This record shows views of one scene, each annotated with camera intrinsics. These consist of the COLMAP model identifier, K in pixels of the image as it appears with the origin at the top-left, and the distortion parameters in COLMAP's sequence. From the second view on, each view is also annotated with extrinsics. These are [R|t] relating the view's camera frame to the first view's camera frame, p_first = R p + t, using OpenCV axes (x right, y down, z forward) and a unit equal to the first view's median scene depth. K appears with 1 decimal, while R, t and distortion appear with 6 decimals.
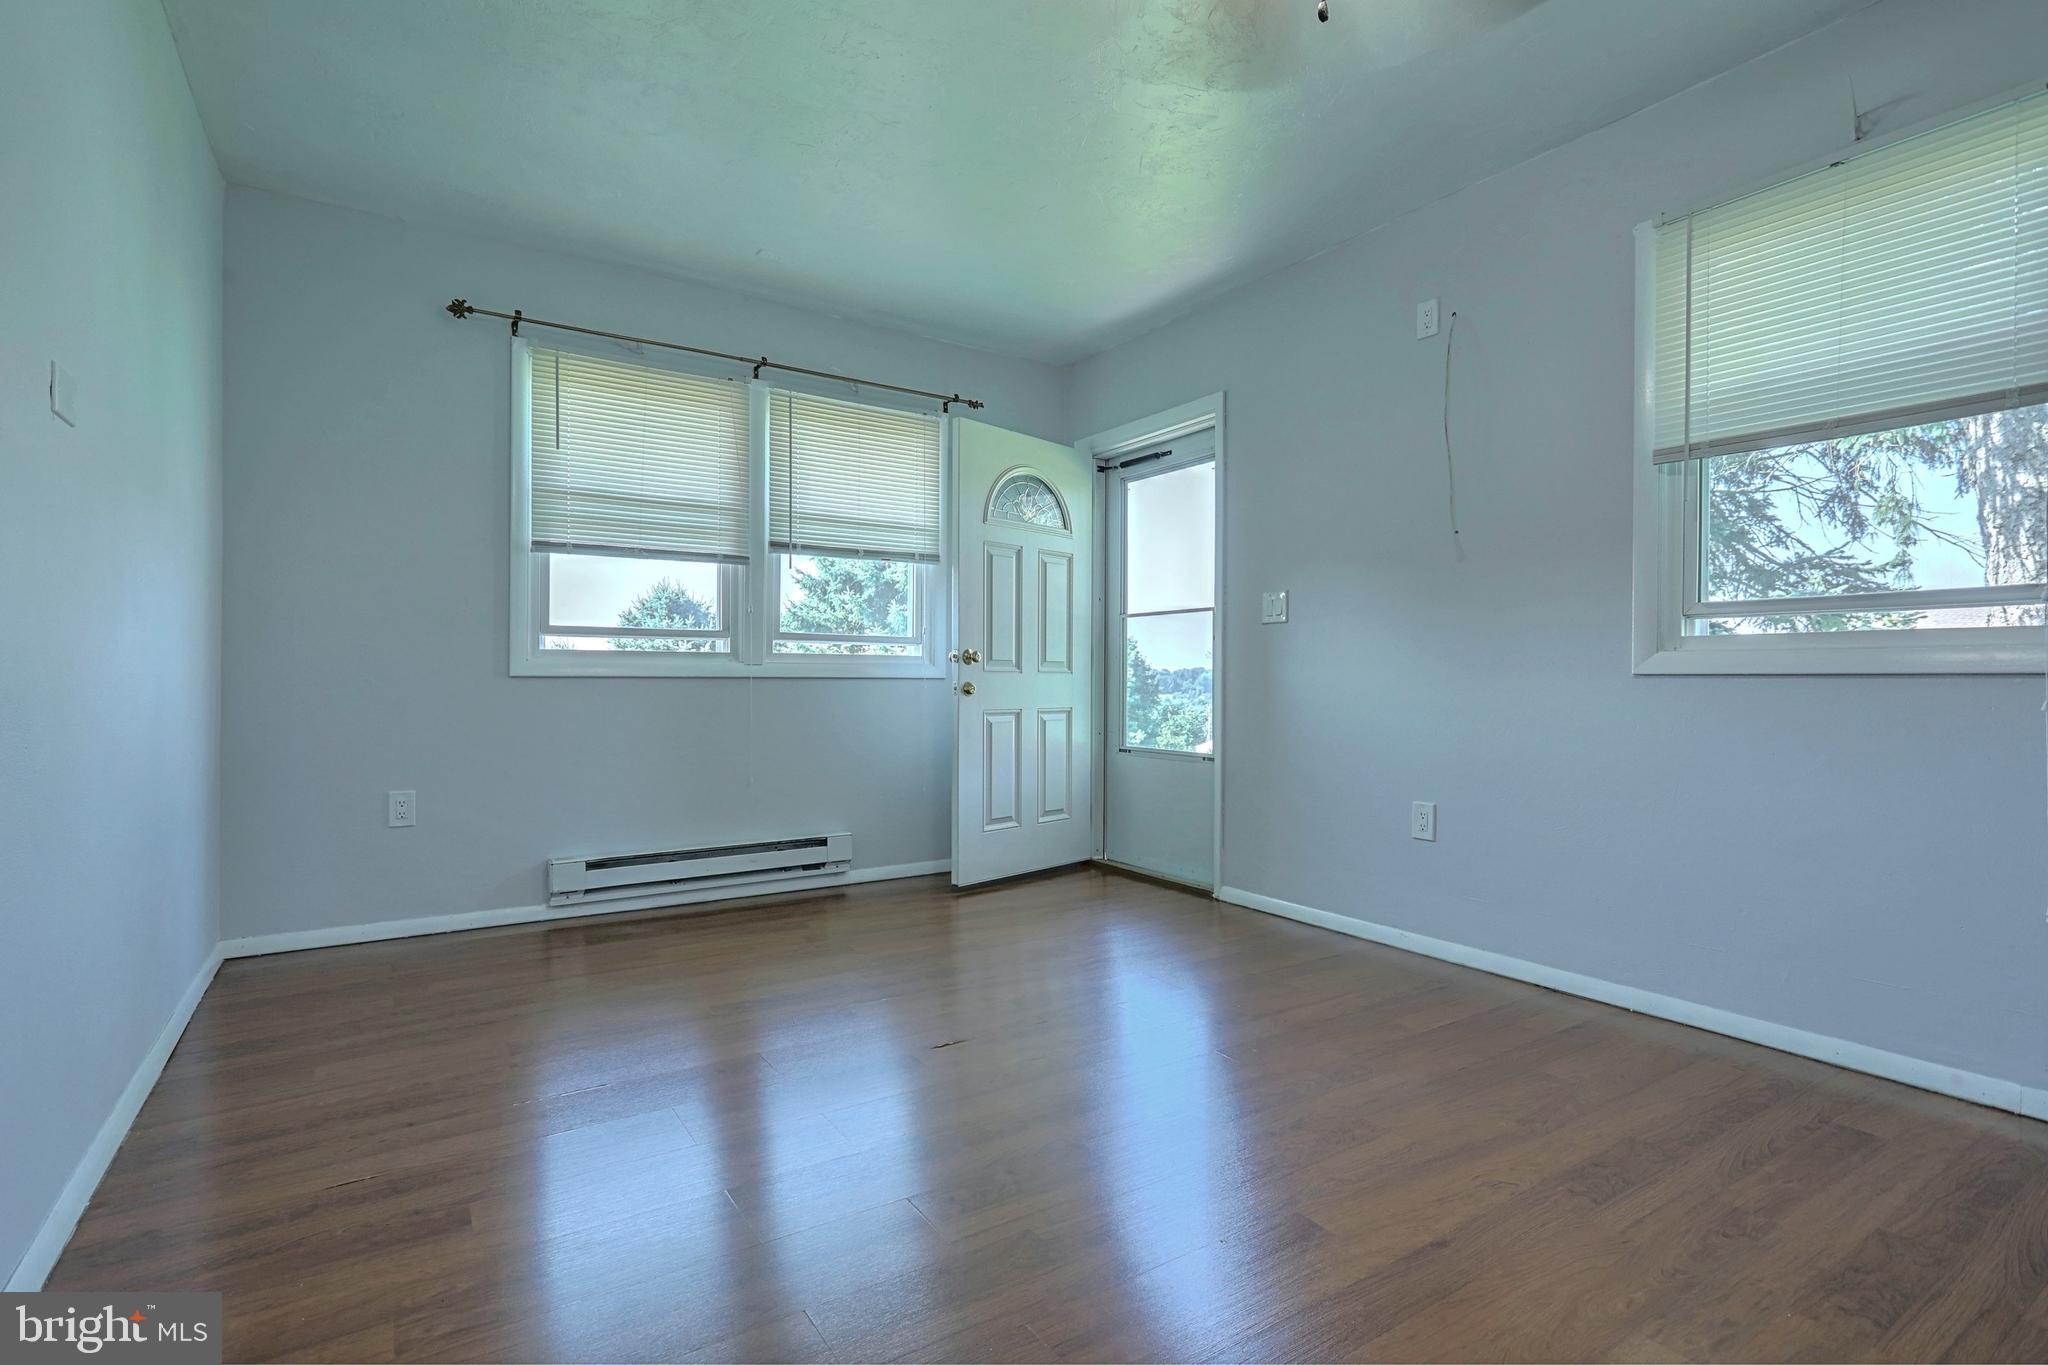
lens RADIAL K [[963.2, 0, 1014.8], [0, 963.2, 684.8], [0, 0, 1]] dist [-0.009725, 0.007485]
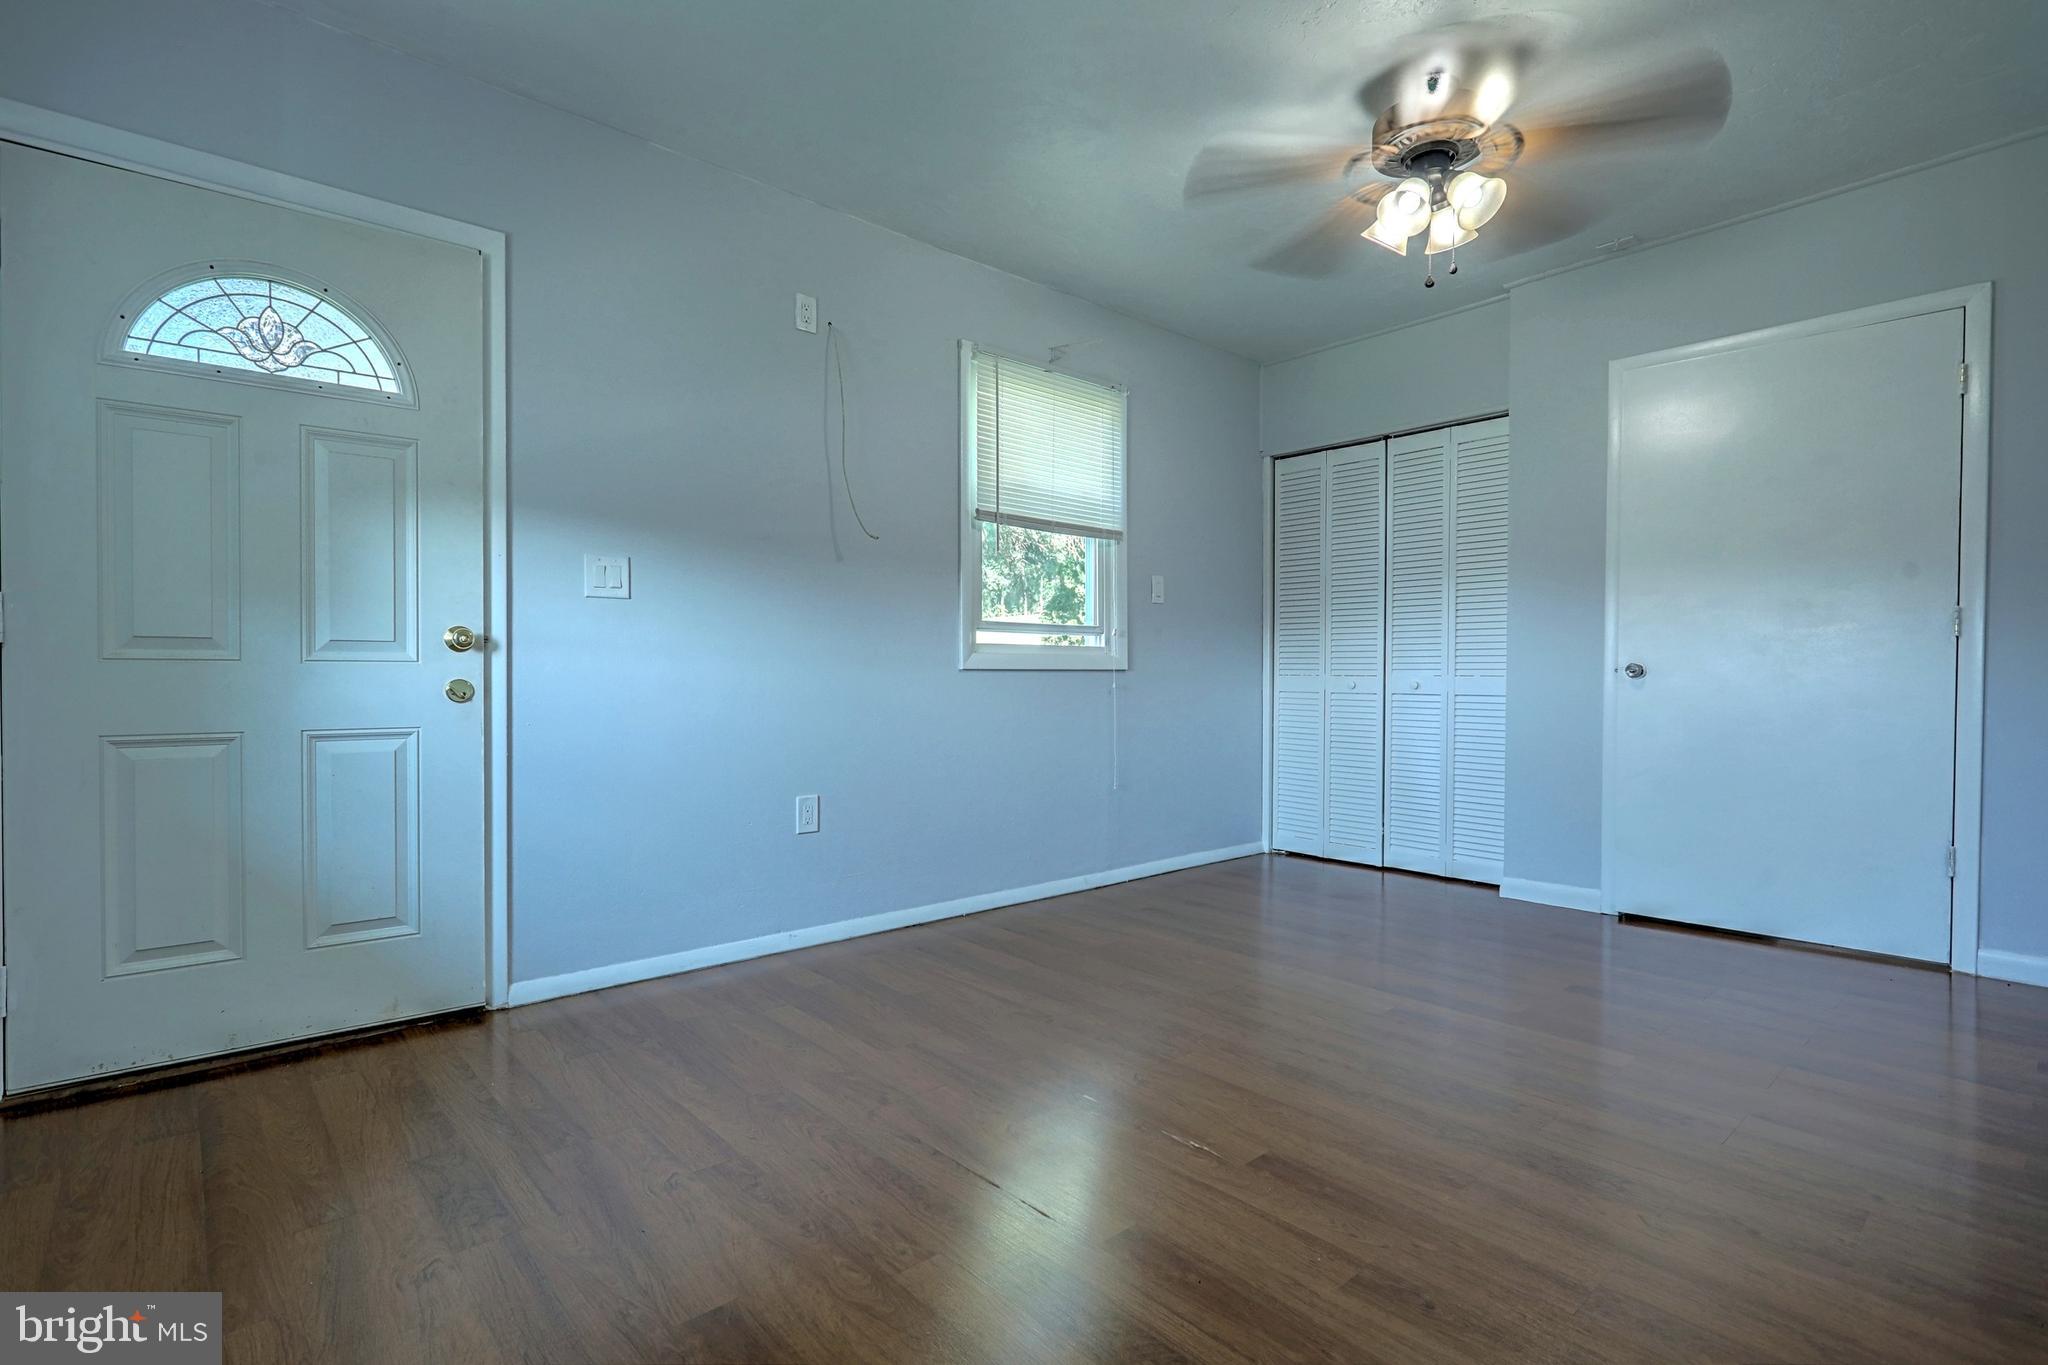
lens RADIAL K [[963.2, 0, 1014.8], [0, 963.2, 684.8], [0, 0, 1]] dist [-0.009725, 0.007485]
pose [[-0.136426, -0.015149, 0.990534, -0.601673], [0.006083, 0.999851, 0.016129, -0.008696], [-0.990632, 0.008226, -0.136314, 0.928599]]
